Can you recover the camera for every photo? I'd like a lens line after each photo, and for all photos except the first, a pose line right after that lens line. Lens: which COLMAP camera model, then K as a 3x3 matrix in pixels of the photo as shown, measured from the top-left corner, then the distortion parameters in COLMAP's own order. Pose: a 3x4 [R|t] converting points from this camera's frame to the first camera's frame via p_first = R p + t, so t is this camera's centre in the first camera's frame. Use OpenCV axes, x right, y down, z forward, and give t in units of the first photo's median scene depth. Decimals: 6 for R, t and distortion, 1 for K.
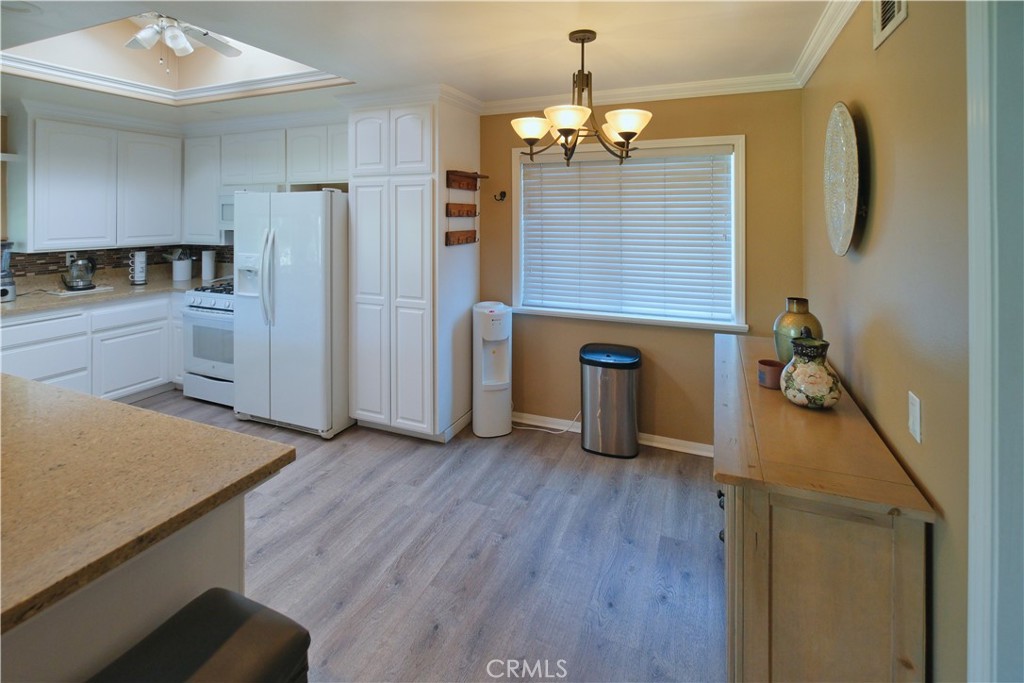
lens RADIAL K [[503.7, 0, 510.3], [0, 503.7, 287.3], [0, 0, 1]] dist [-0.002266, 0.000278]
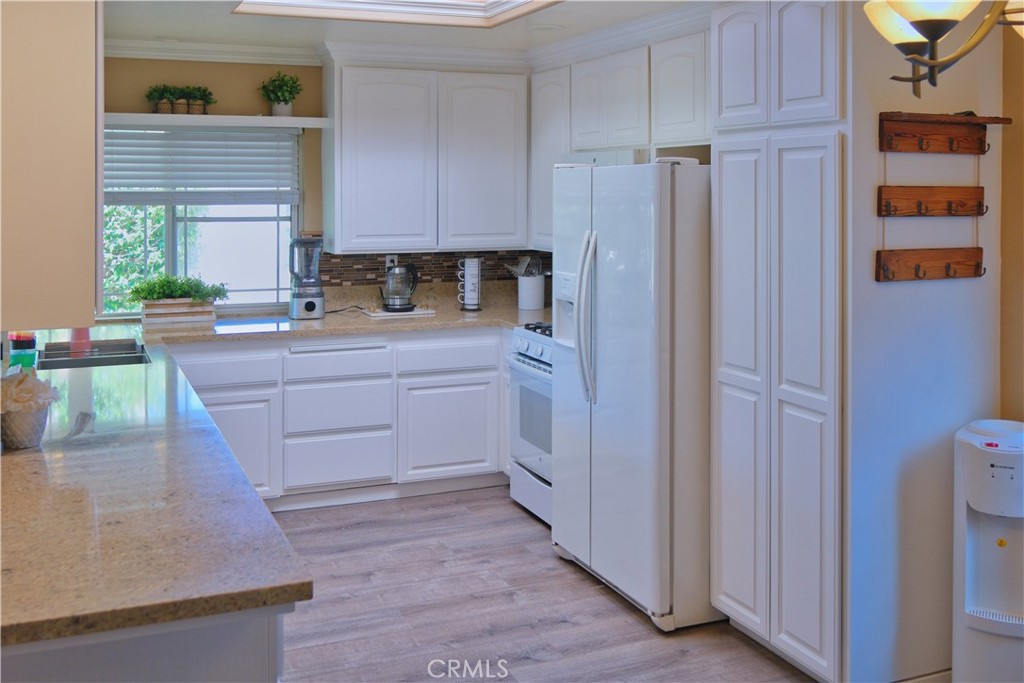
lens RADIAL K [[1027.9, 0, 512.0], [0, 1027.9, 341.5], [0, 0, 1]] dist [-0.007437, 0.013691]
pose [[0.726805, 0.102494, -0.679154, 0.216172], [-0.103097, 0.993880, 0.039660, -0.026580], [0.679062, 0.041194, 0.732924, 0.096276]]
